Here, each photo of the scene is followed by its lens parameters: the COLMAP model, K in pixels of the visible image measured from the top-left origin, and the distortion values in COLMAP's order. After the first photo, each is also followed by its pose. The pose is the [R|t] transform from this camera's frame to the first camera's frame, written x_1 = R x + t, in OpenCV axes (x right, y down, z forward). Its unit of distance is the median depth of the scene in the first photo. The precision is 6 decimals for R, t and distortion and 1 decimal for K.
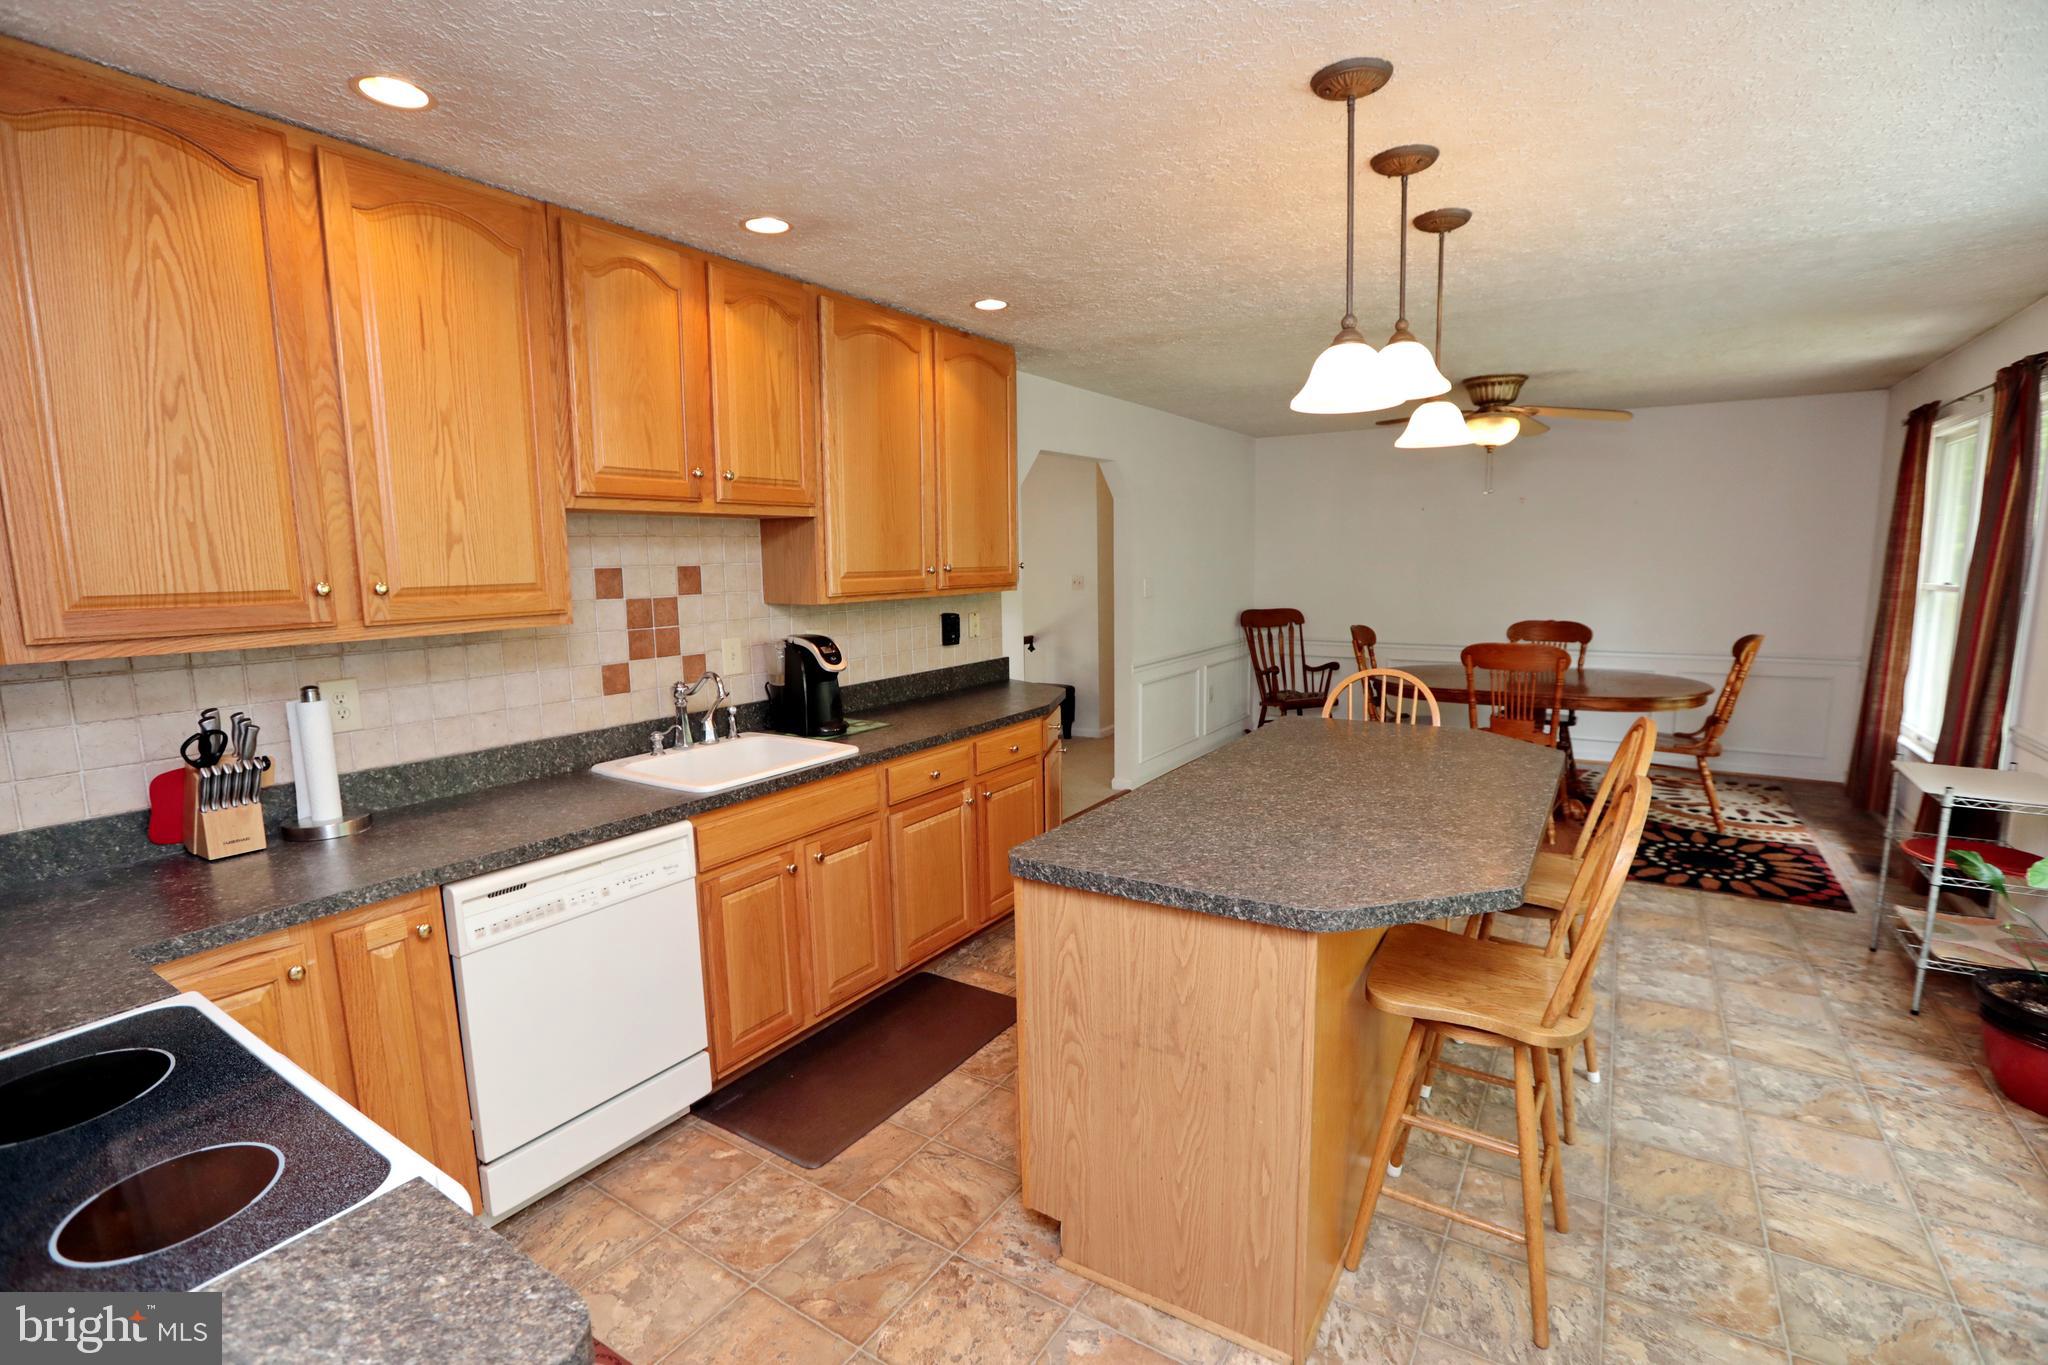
lens RADIAL K [[942.8, 0, 1018.2], [0, 942.8, 685.4], [0, 0, 1]] dist [-0.065431, 0.026615]
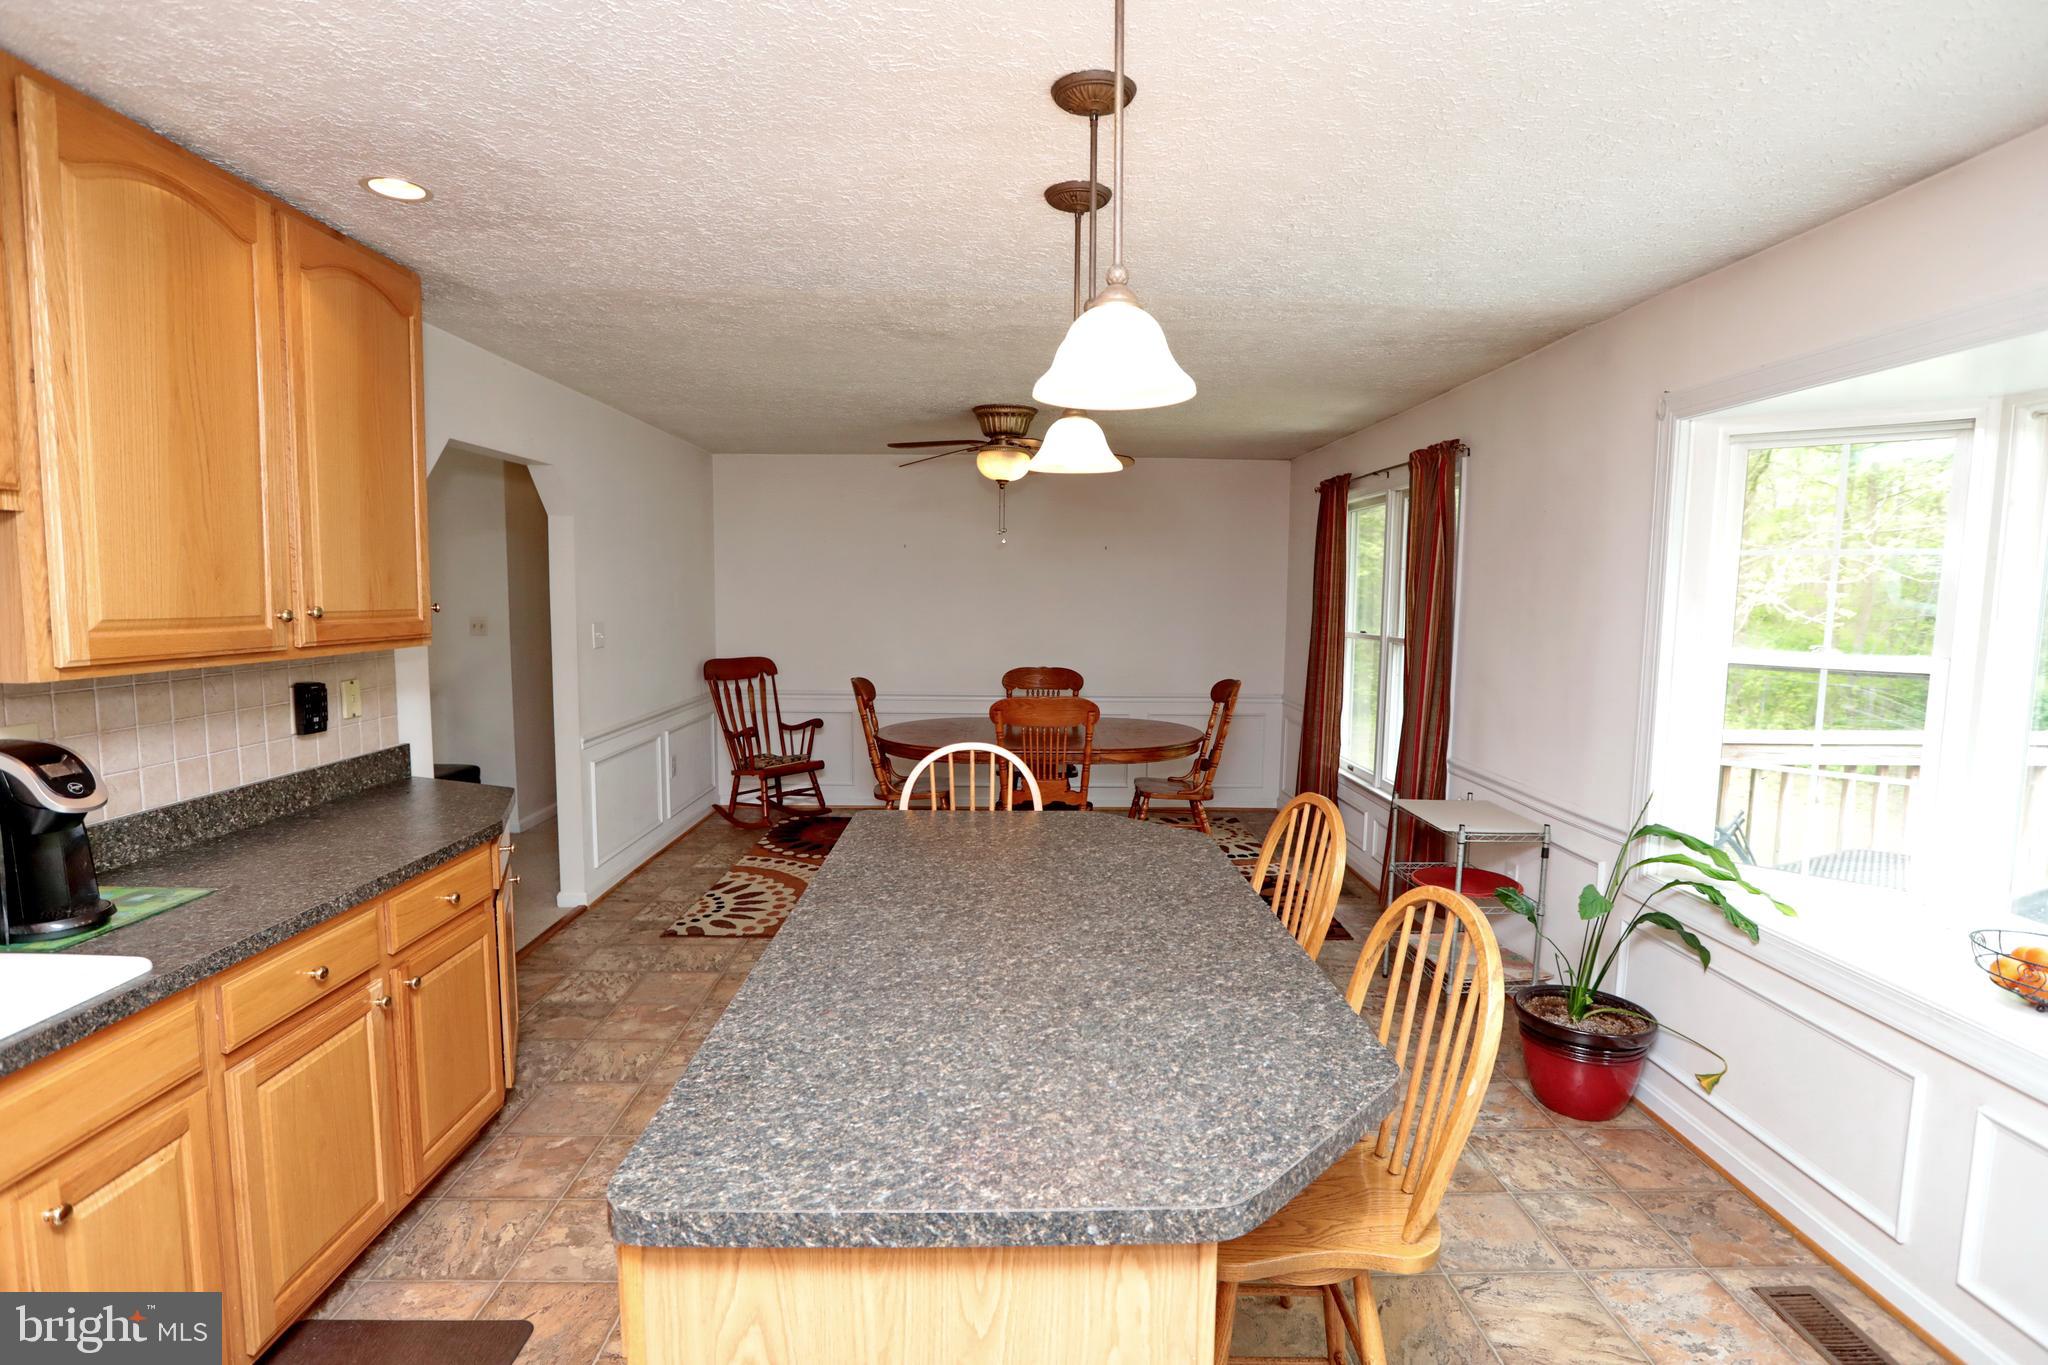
lens RADIAL K [[1020.6, 0, 1033.5], [0, 1020.6, 686.9], [0, 0, 1]] dist [-0.050312, 0.022424]
pose [[0.822028, -0.027170, 0.568799, -0.063895], [0.051687, 0.998298, -0.027012, -0.036603], [-0.567097, 0.051604, 0.822033, 0.220373]]
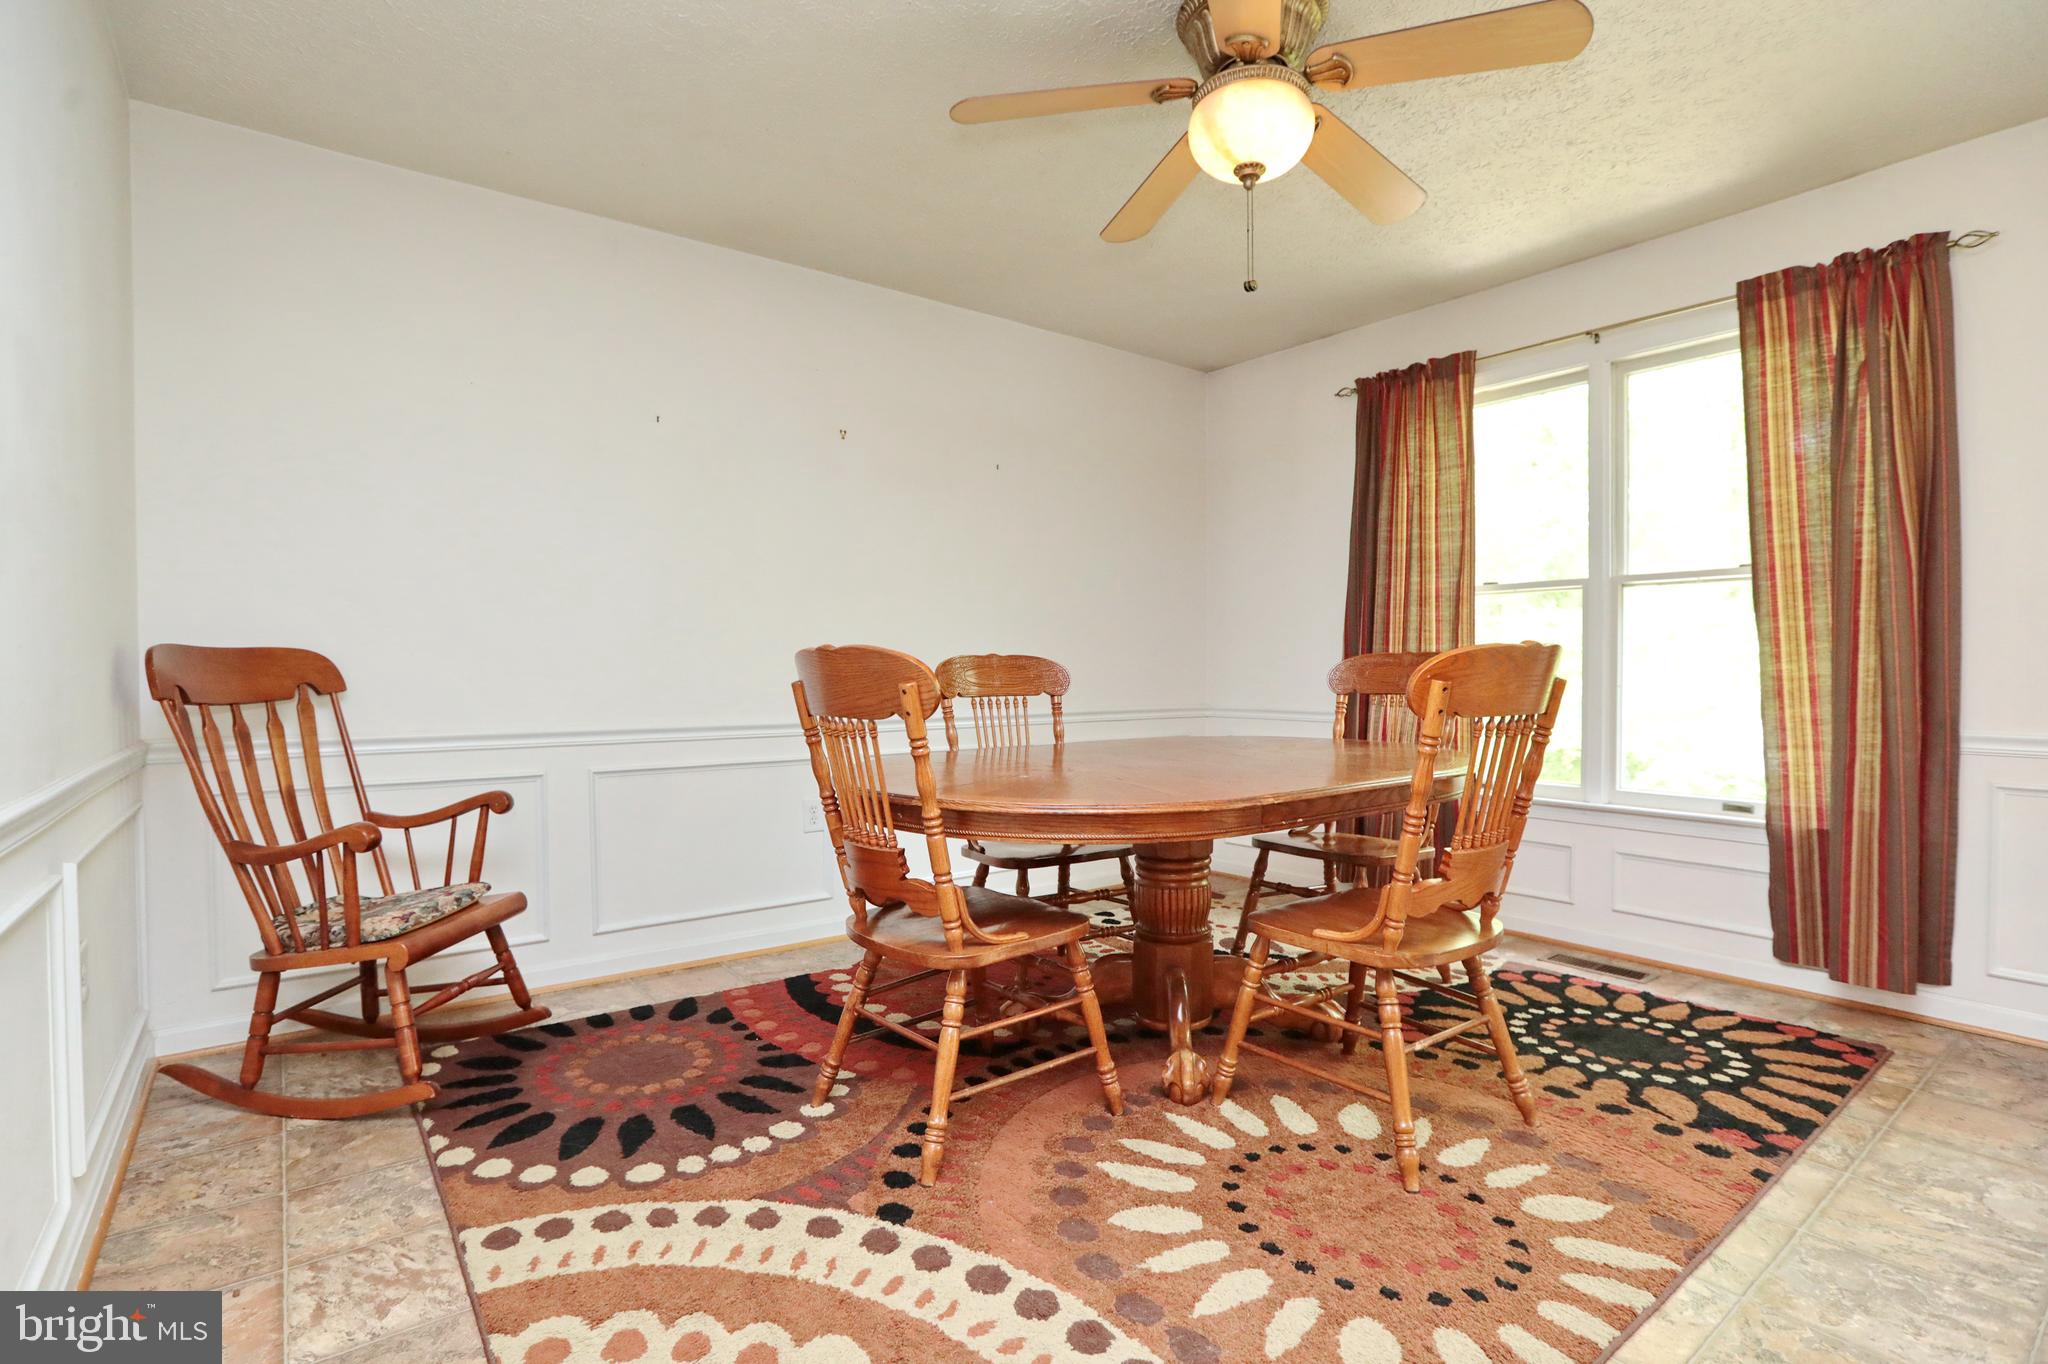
lens RADIAL K [[981.7, 0, 1033.6], [0, 981.7, 685.0], [0, 0, 1]] dist [-0.051277, 0.022594]
pose [[0.329644, 0.001906, 0.944103, 0.117685], [0.124691, 0.991150, -0.045538, -0.044652], [-0.935835, 0.132732, 0.326489, 1.355641]]
